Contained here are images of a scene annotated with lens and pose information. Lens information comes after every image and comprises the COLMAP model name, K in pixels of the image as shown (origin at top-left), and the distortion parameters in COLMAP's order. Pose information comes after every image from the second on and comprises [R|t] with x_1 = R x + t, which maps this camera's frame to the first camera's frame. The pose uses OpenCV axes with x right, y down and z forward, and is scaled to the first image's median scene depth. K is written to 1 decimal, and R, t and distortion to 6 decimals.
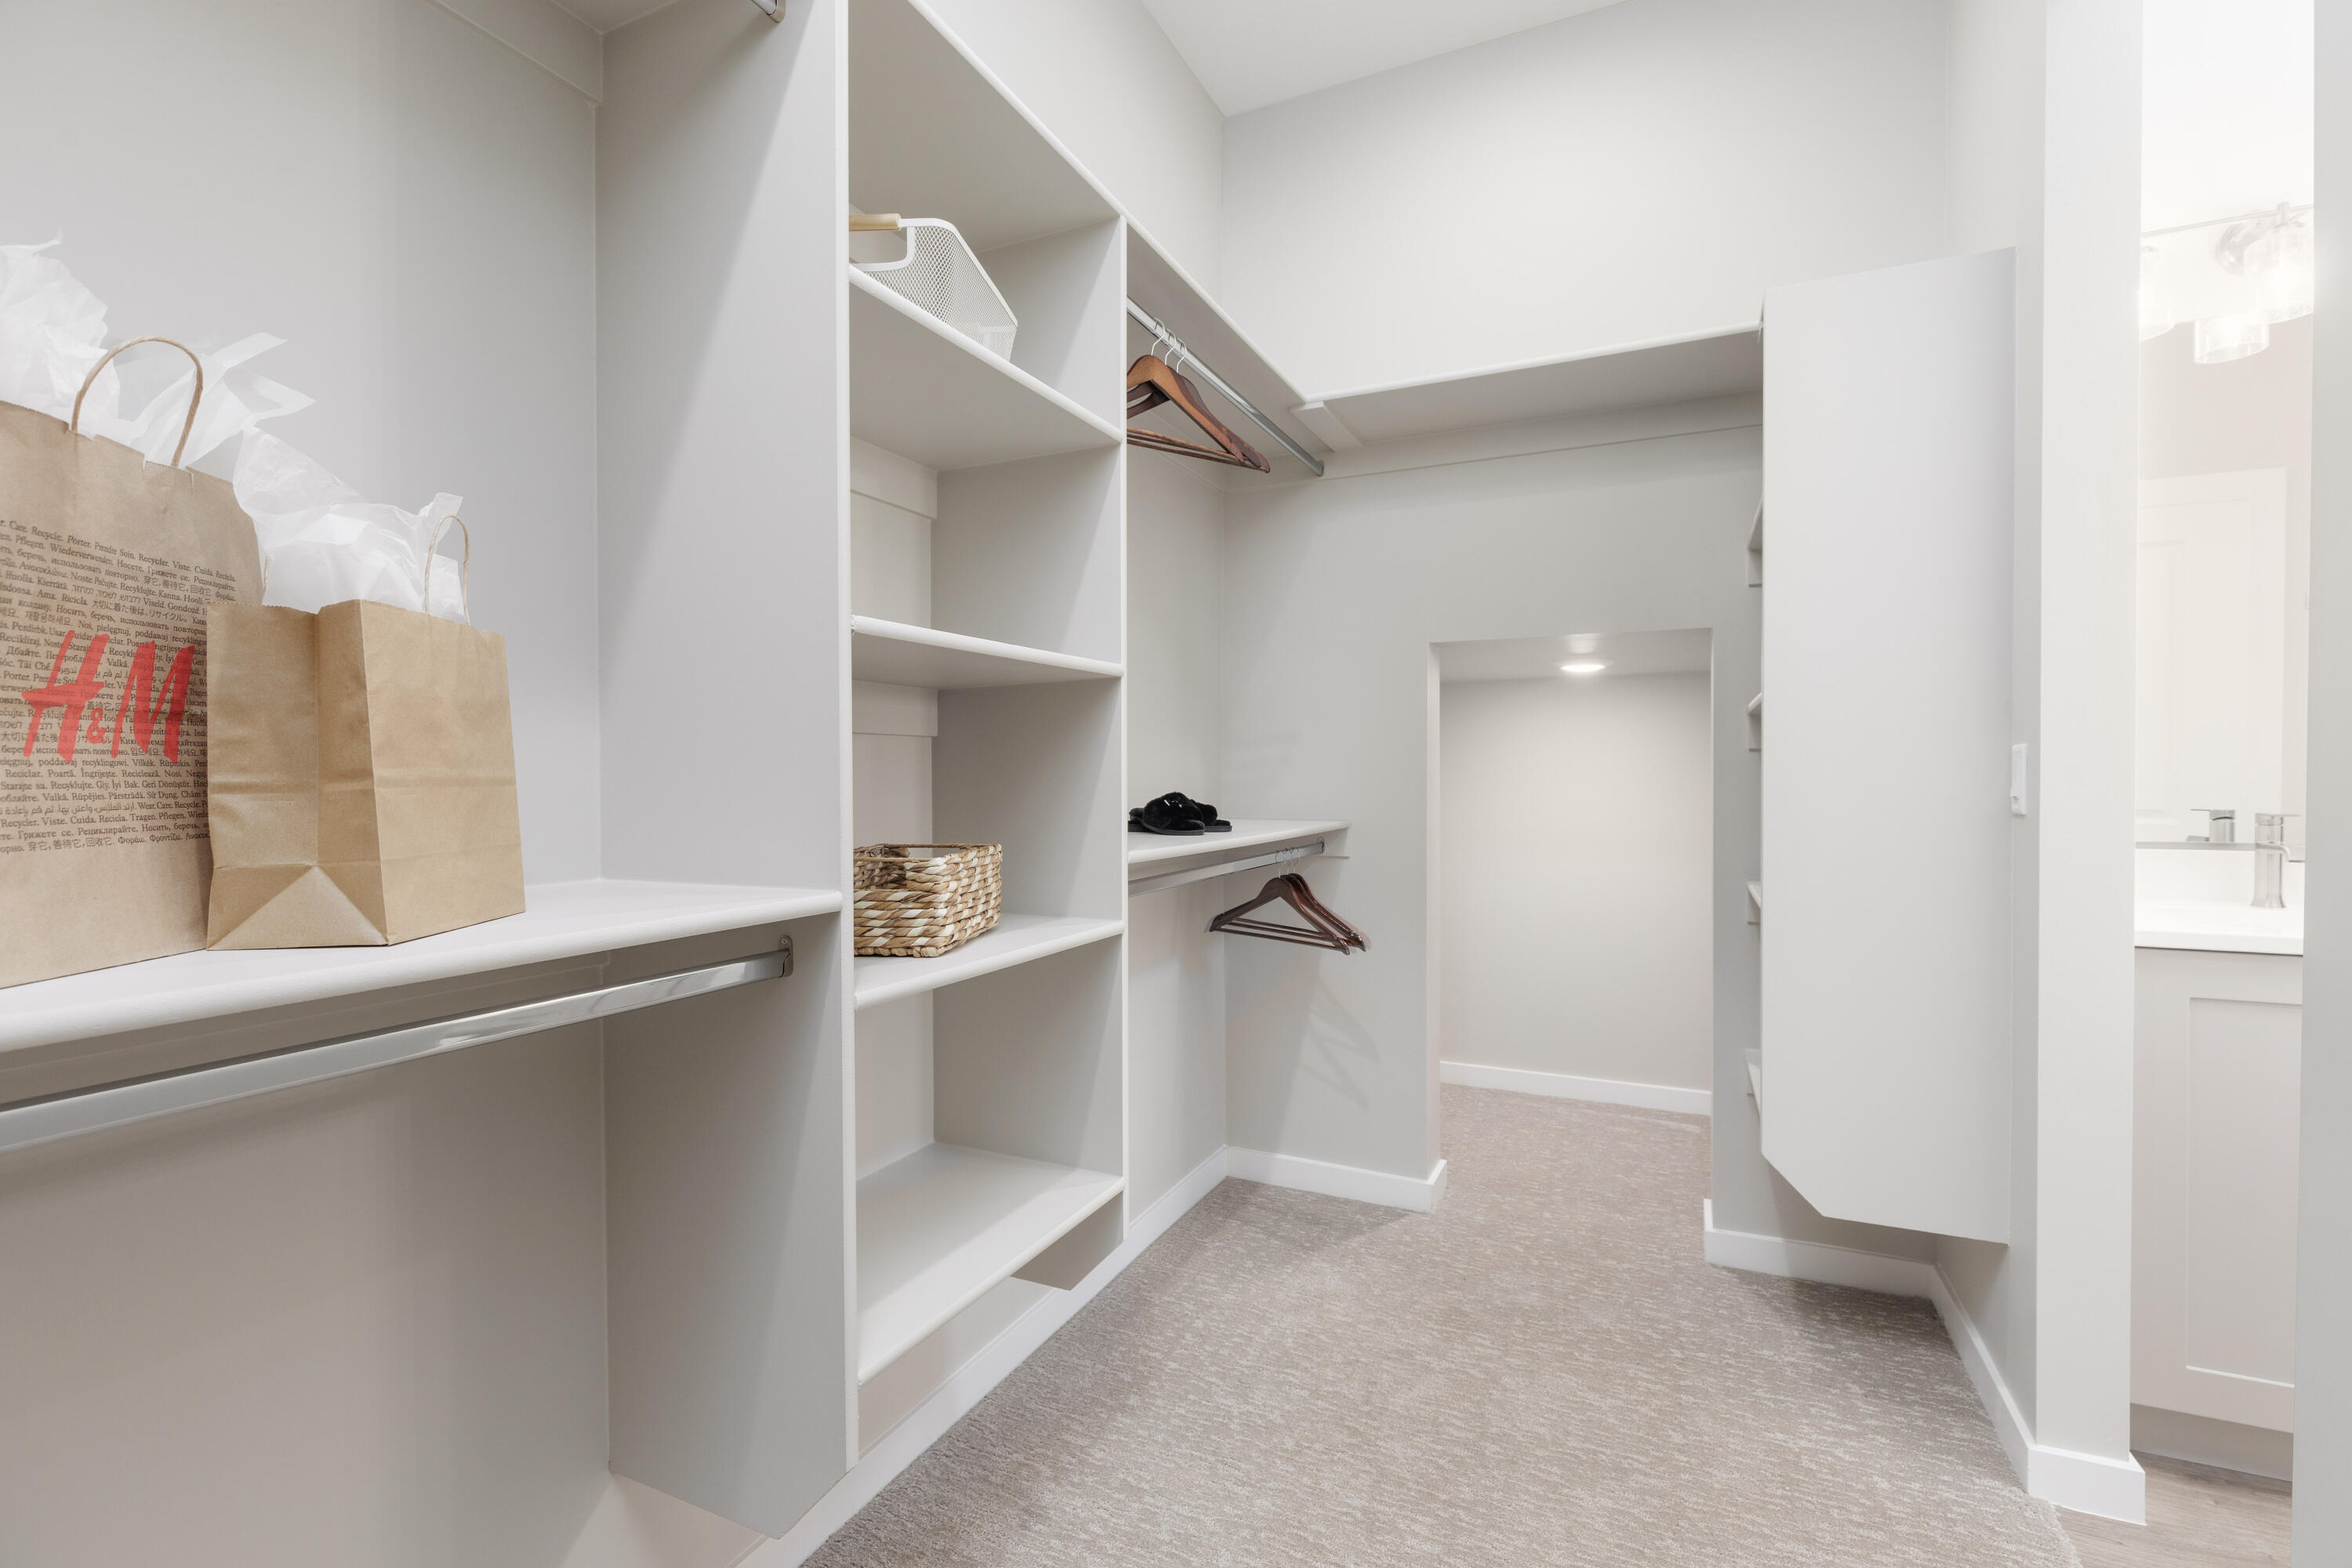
lens RADIAL K [[1048.8, 0, 1179.5], [0, 1048.8, 777.3], [0, 0, 1]] dist [0.003866, -0.000064]
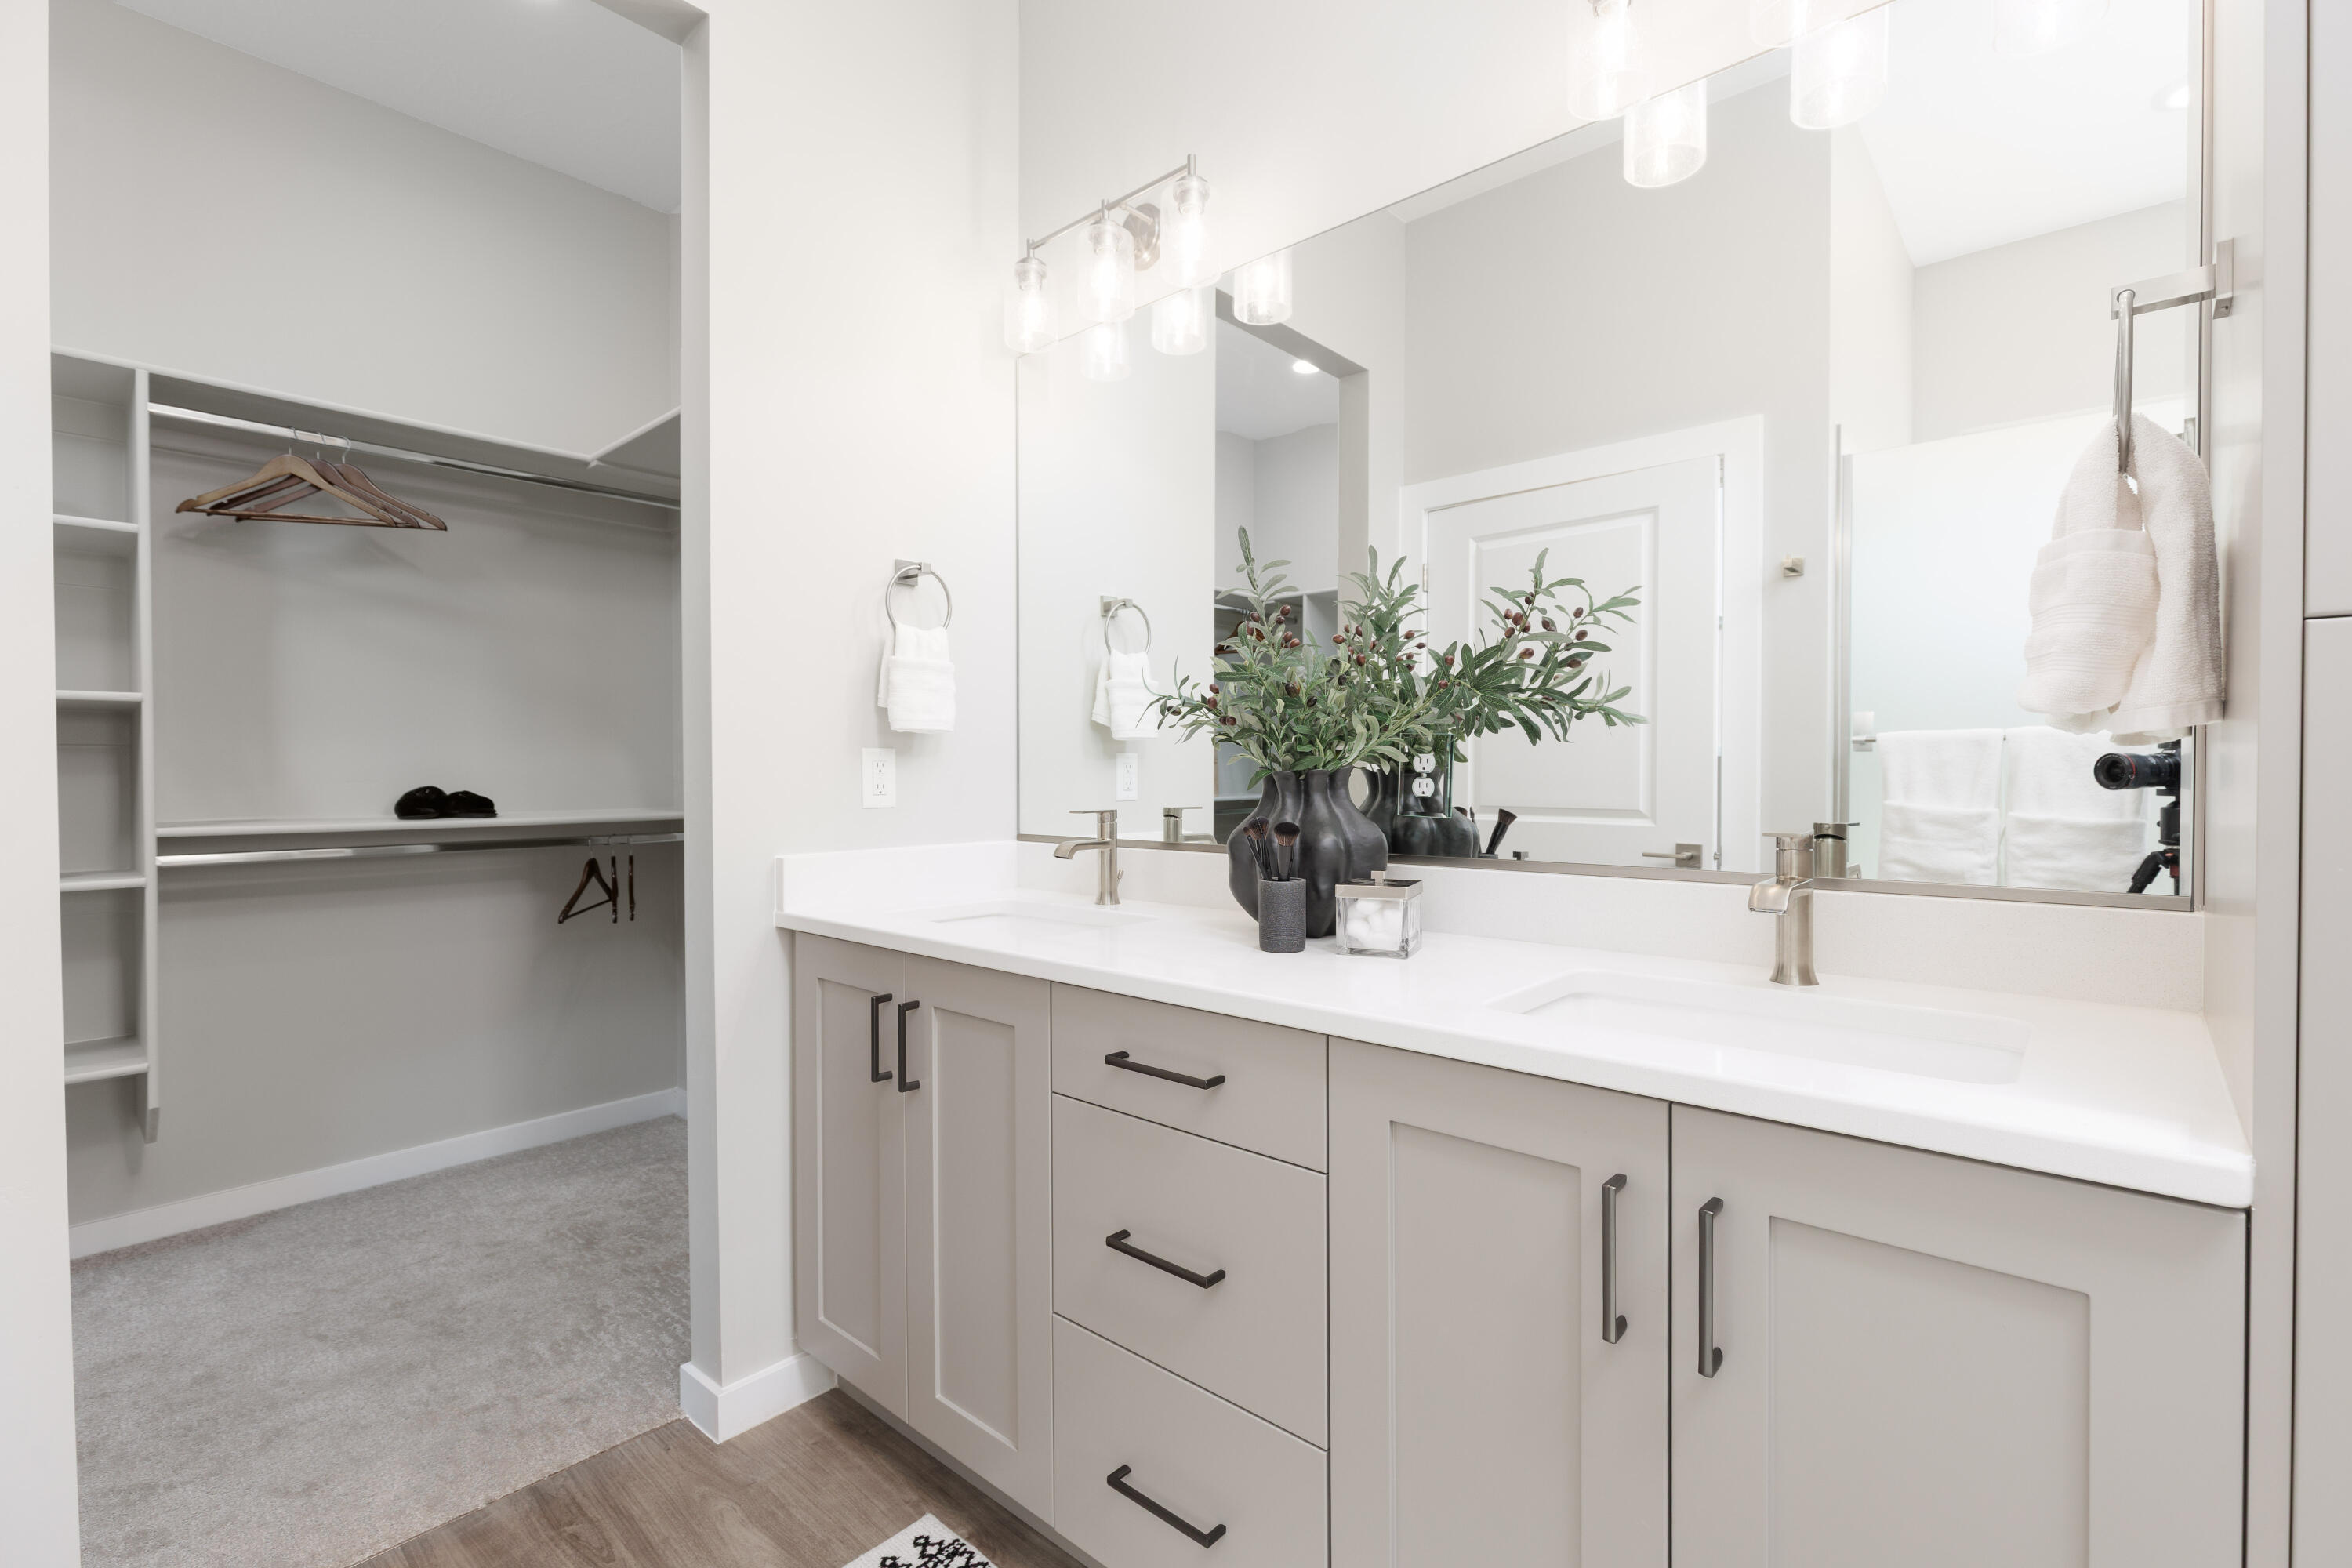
lens RADIAL K [[1048.8, 0, 1172.9], [0, 1048.8, 785.3], [0, 0, 1]] dist [0.003866, -0.000064]
pose [[0.954105, 0.001387, -0.299470, 1.192912], [0.001649, 0.999950, 0.009887, 0.000963], [0.299469, -0.009927, 0.954054, 0.059138]]
